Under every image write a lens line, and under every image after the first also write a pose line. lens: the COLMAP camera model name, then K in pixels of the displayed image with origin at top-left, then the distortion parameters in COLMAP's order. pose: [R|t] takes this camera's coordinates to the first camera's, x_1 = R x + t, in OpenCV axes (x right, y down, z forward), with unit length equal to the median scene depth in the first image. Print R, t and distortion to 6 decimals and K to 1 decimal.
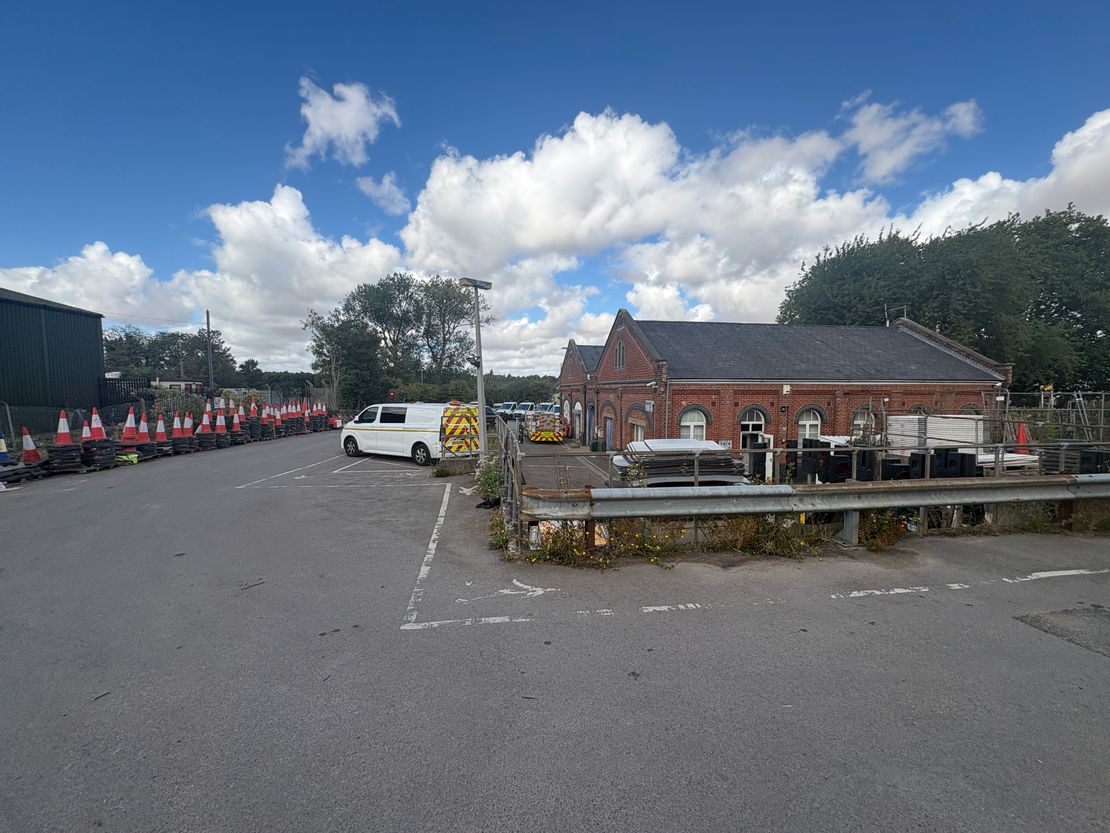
lens RADIAL K [[442.9, 0, 555.0], [0, 442.9, 416.5], [0, 0, 1]] dist [-0.000378, -0.000026]
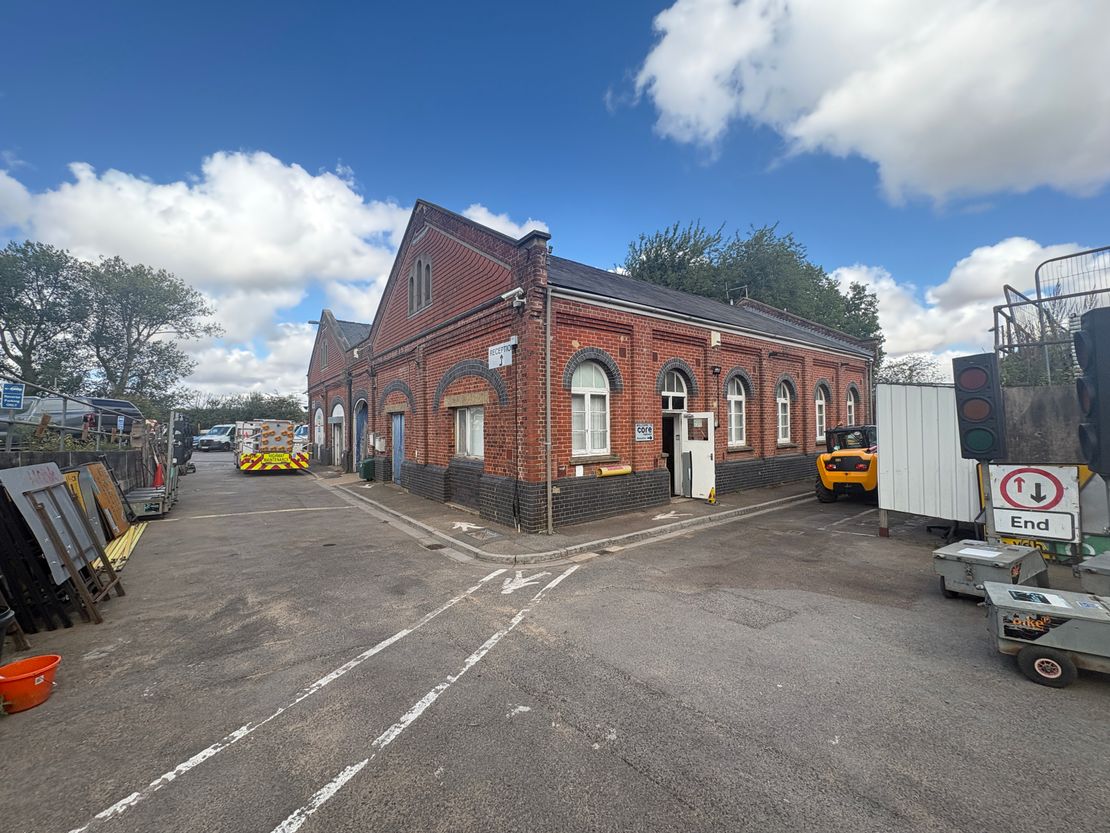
lens RADIAL K [[442.9, 0, 555.0], [0, 442.9, 416.5], [0, 0, 1]] dist [-0.000378, -0.000026]
pose [[0.879122, -0.005857, 0.476561, 0.041099], [0.045374, 0.996411, -0.071456, 0.071890], [-0.474433, 0.084442, 0.876232, 0.545361]]
